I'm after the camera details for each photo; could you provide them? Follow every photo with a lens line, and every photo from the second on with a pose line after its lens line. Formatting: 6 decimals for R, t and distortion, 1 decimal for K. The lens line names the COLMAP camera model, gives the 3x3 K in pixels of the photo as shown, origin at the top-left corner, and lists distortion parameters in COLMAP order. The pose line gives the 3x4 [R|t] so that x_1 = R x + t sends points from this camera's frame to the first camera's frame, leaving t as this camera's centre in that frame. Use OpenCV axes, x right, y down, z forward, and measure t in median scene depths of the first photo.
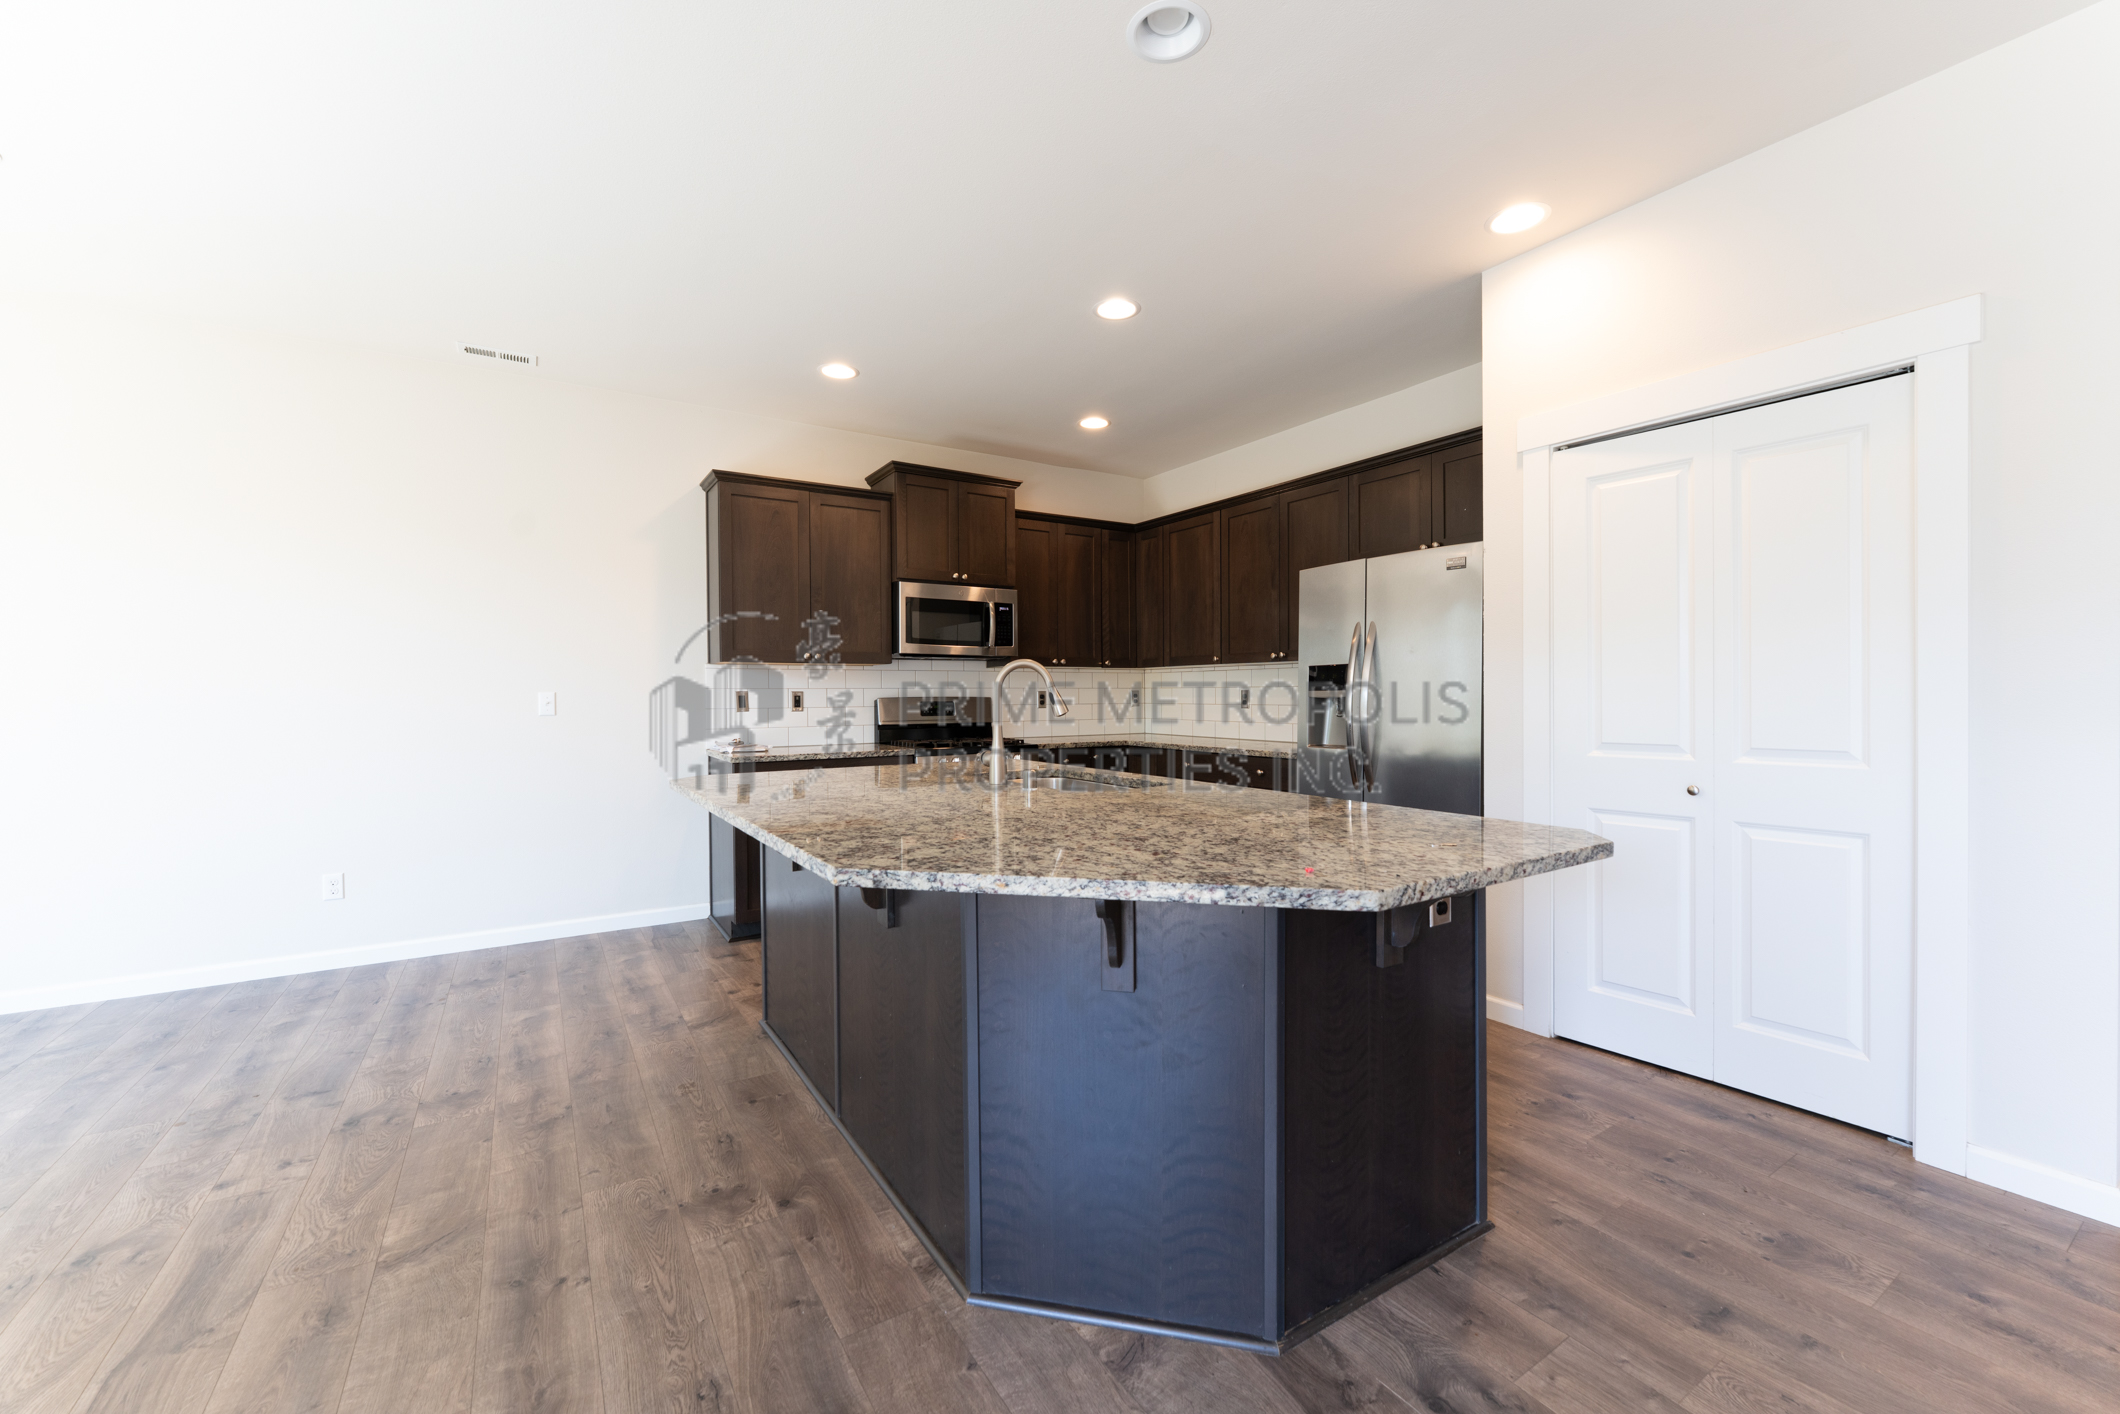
lens RADIAL K [[845.5, 0, 1061.2], [0, 845.5, 704.2], [0, 0, 1]] dist [-0.002944, 0.000436]
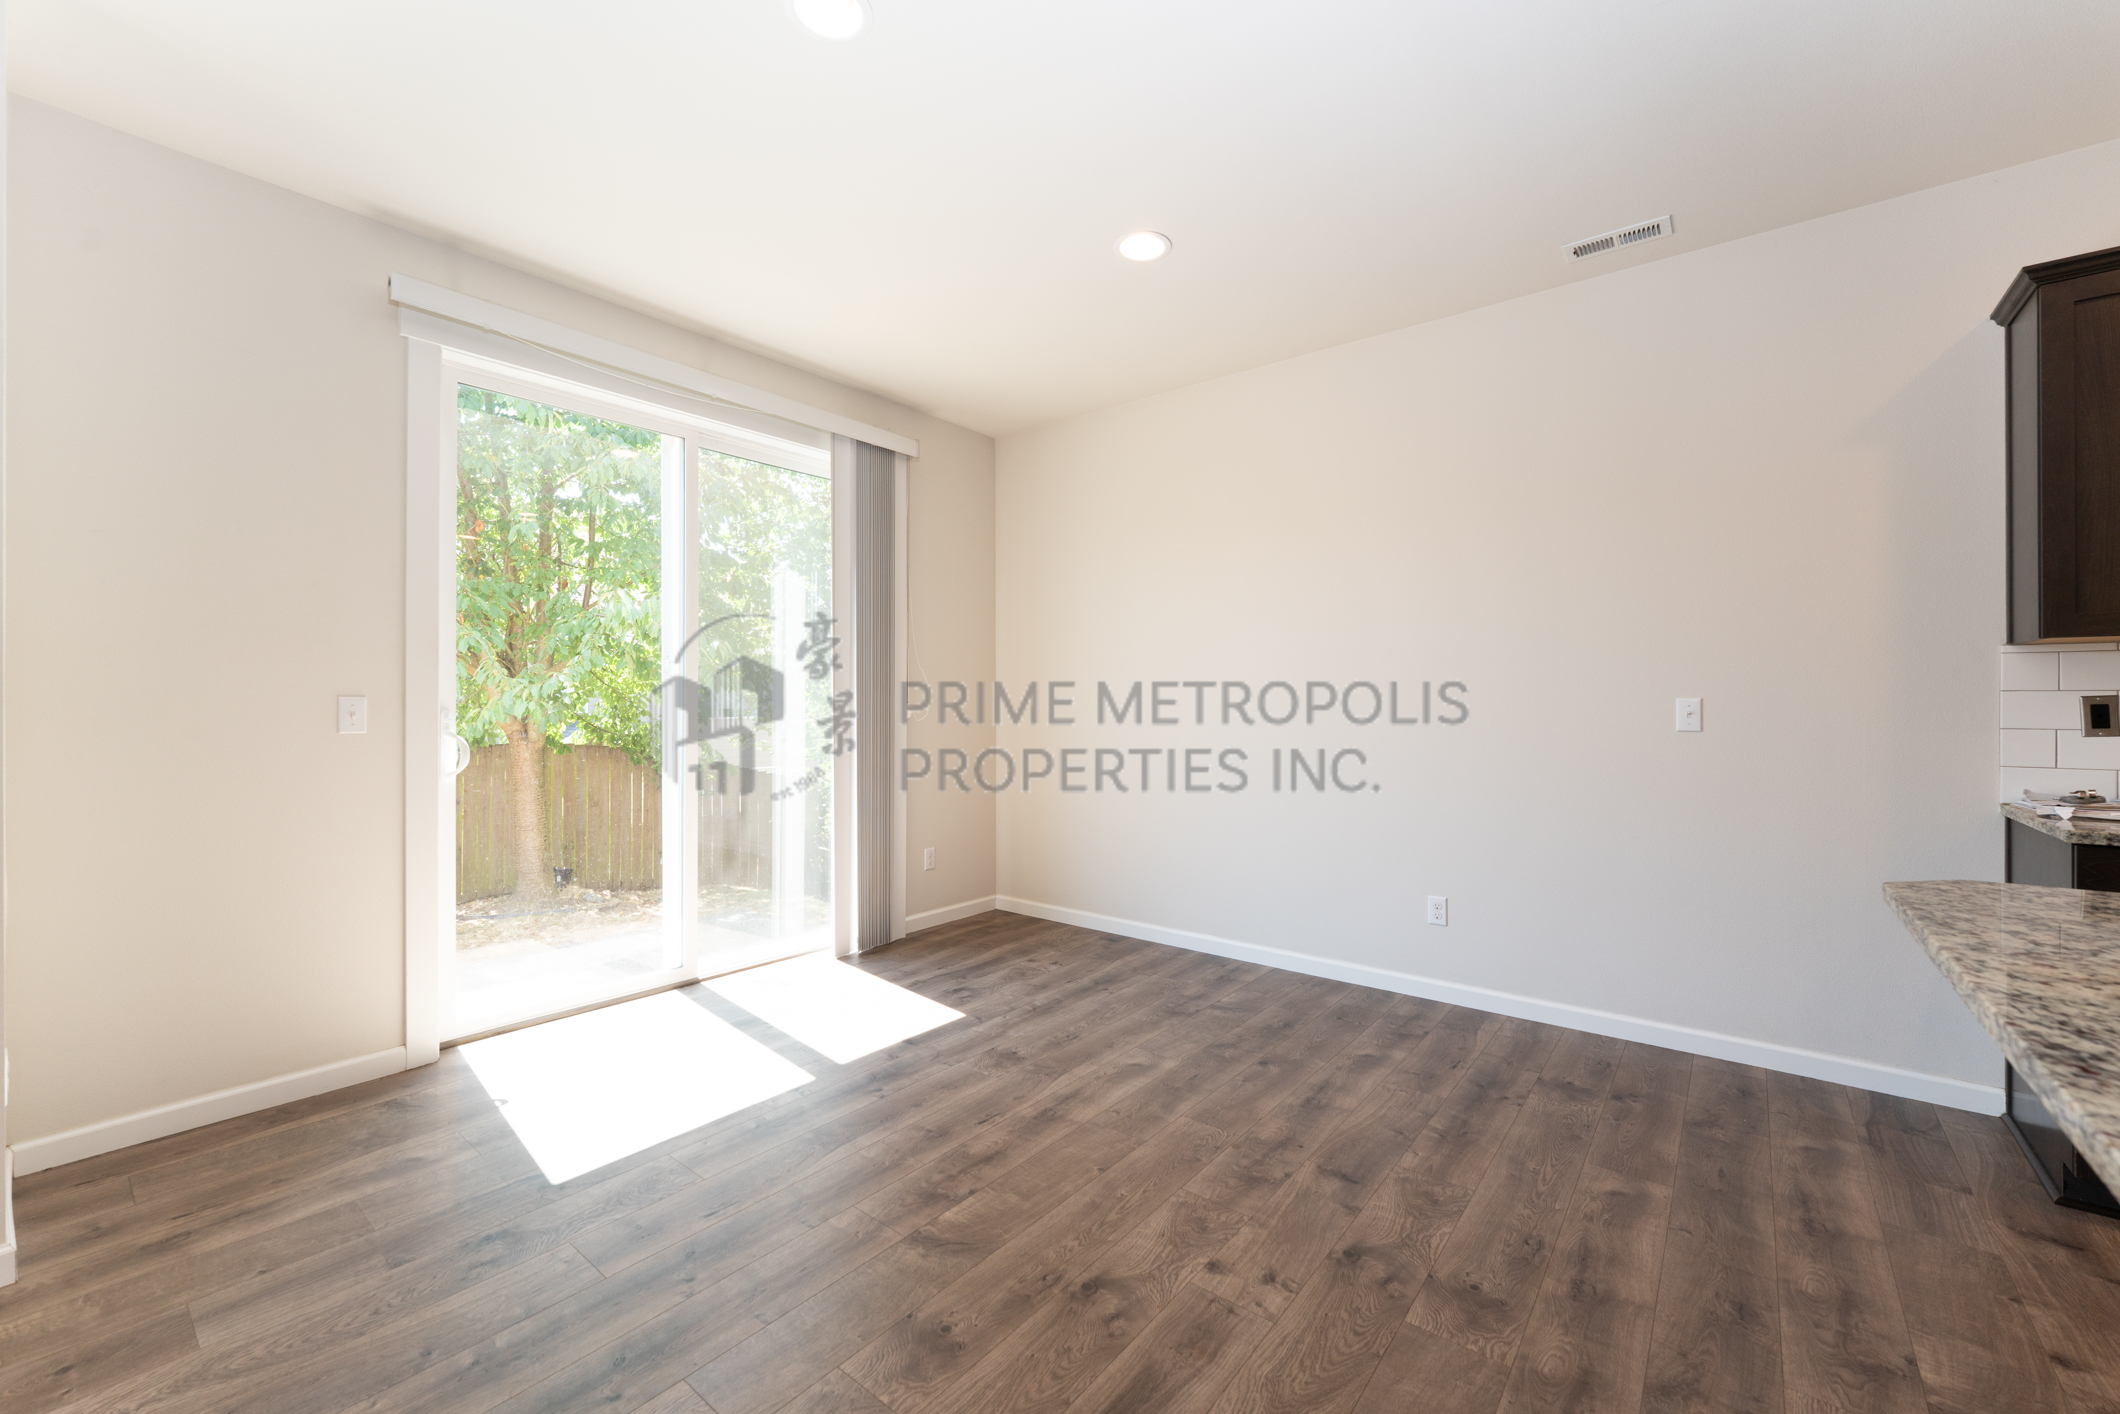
lens RADIAL K [[845.5, 0, 1065.3], [0, 845.5, 704.9], [0, 0, 1]] dist [-0.002944, 0.000436]
pose [[0.323337, 0.005046, -0.946271, -0.151751], [-0.012800, 0.999918, 0.000959, -0.002770], [0.946197, 0.011802, 0.323375, 0.379542]]
